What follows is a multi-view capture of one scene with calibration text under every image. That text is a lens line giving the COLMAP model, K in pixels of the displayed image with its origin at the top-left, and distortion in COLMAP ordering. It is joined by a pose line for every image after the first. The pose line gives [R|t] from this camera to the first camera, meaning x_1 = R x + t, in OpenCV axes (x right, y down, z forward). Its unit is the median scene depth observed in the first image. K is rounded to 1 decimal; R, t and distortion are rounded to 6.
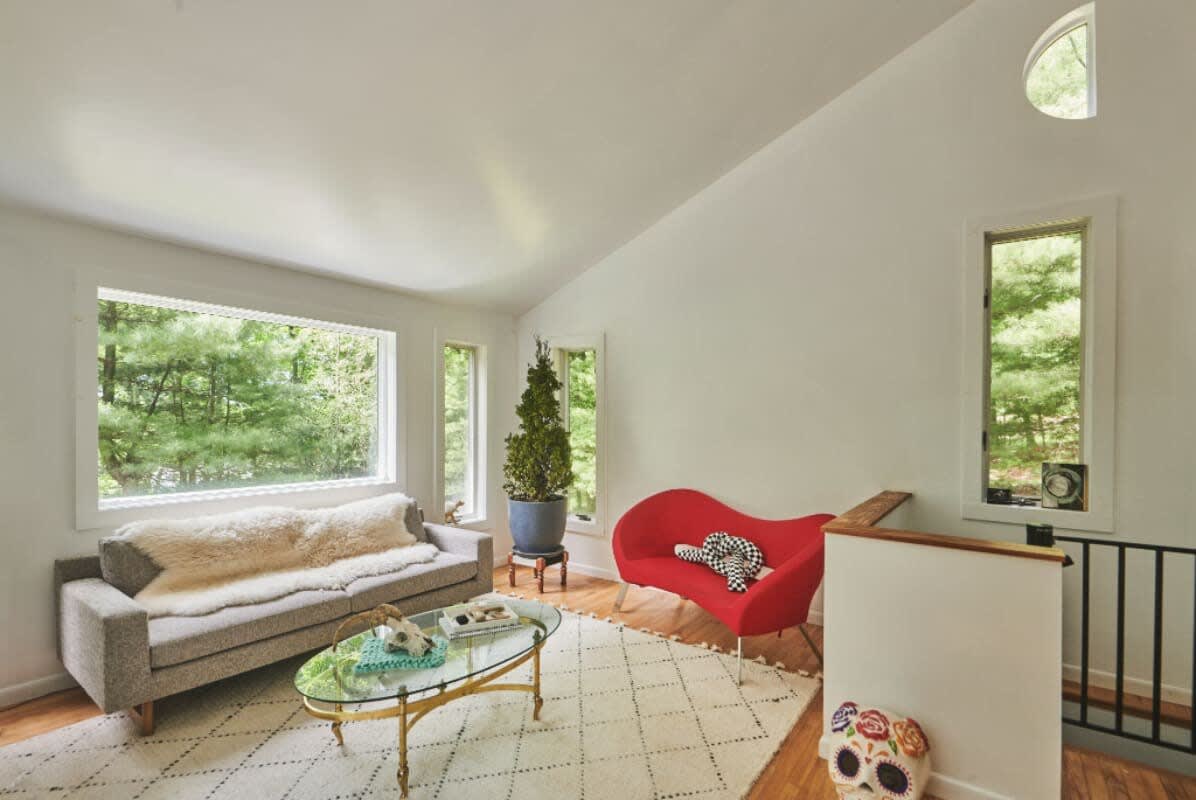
lens RADIAL K [[553.4, 0, 558.4], [0, 553.4, 412.9], [0, 0, 1]] dist [-0.005308, -0.000091]
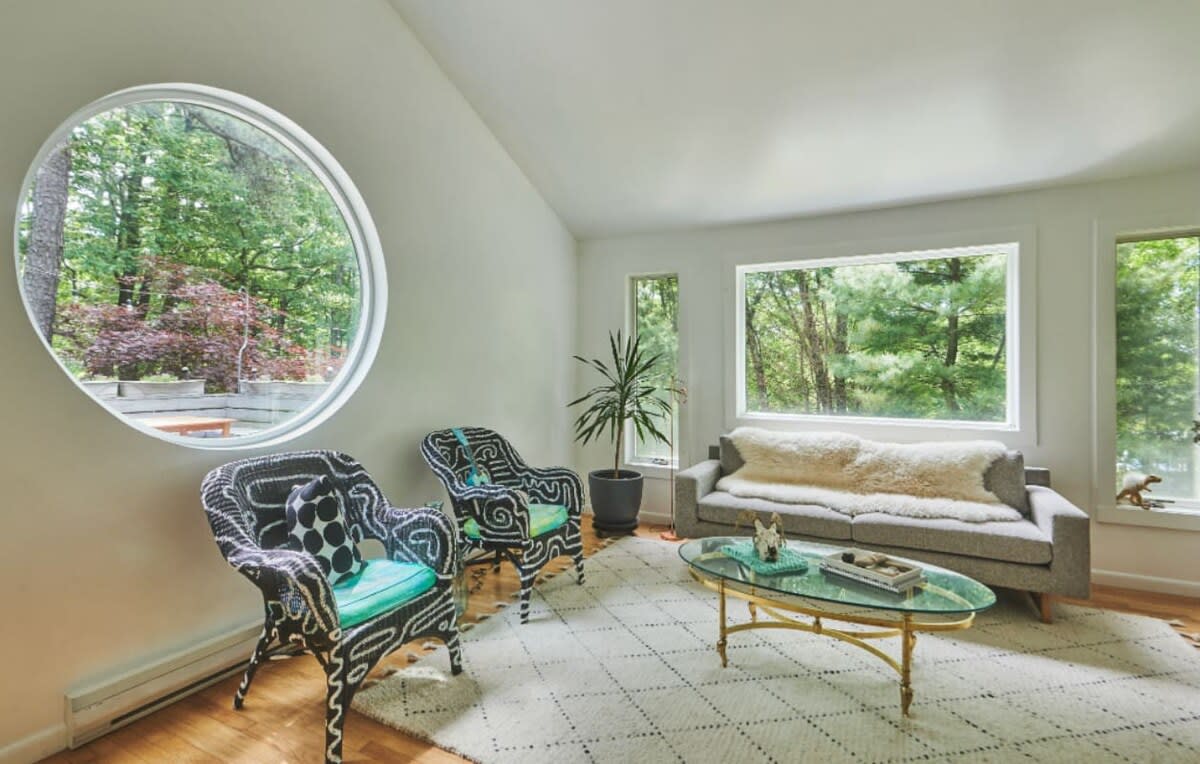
lens RADIAL K [[584.5, 0, 598.7], [0, 584.5, 345.1], [0, 0, 1]] dist [-0.011469, -0.000245]
pose [[0.184160, -0.046986, -0.981773, 0.543363], [-0.001928, 0.998838, -0.048164, 0.054600], [0.982894, 0.010763, 0.183855, 0.318052]]
